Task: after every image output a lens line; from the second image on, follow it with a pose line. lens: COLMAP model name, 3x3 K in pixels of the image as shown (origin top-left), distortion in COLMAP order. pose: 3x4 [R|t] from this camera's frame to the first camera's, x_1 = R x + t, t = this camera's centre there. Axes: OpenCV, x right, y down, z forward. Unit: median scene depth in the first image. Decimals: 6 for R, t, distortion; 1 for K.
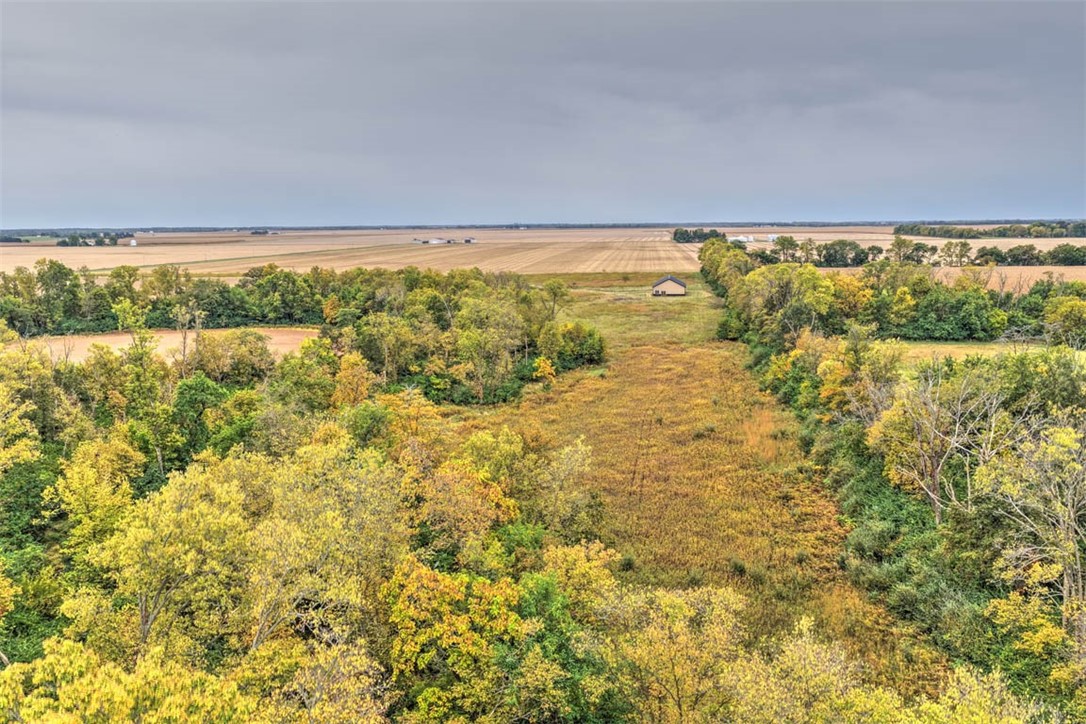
lens RADIAL K [[903.5, 0, 545.0], [0, 903.5, 362.8], [0, 0, 1]] dist [-0.014607, 0.041825]
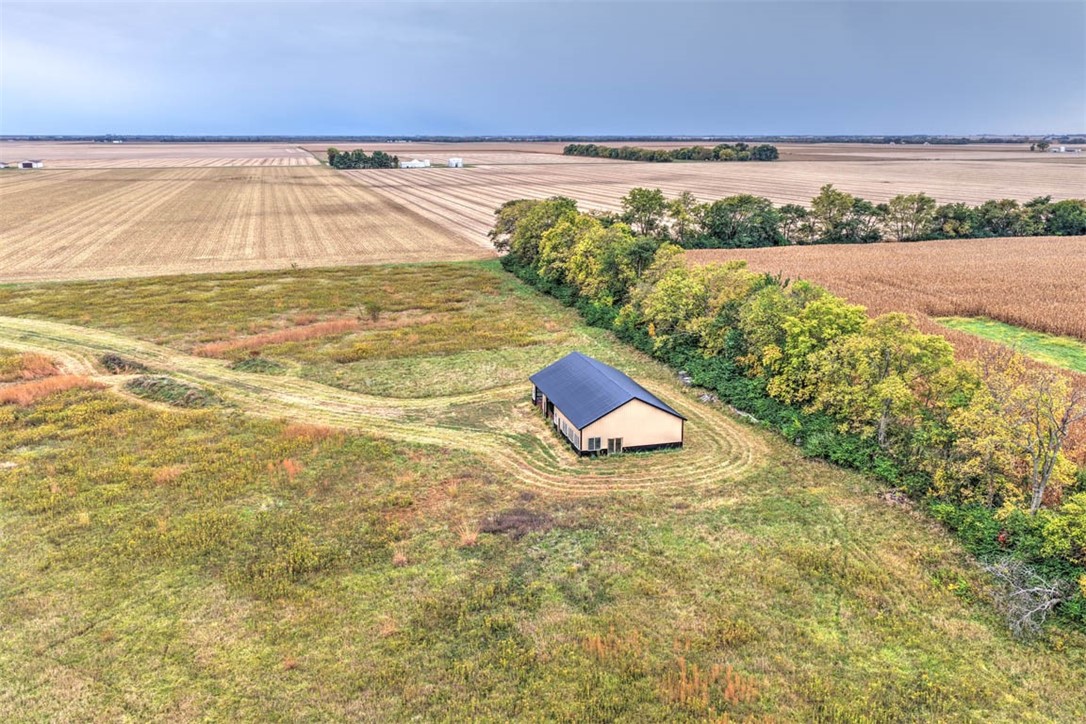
lens RADIAL K [[896.7, 0, 544.5], [0, 896.7, 363.5], [0, 0, 1]] dist [-0.009723, 0.021704]
pose [[0.917913, -0.088137, 0.386868, 0.000852], [0.050895, 0.993116, 0.105497, -0.143336], [-0.393503, -0.077147, 0.916080, 0.790706]]
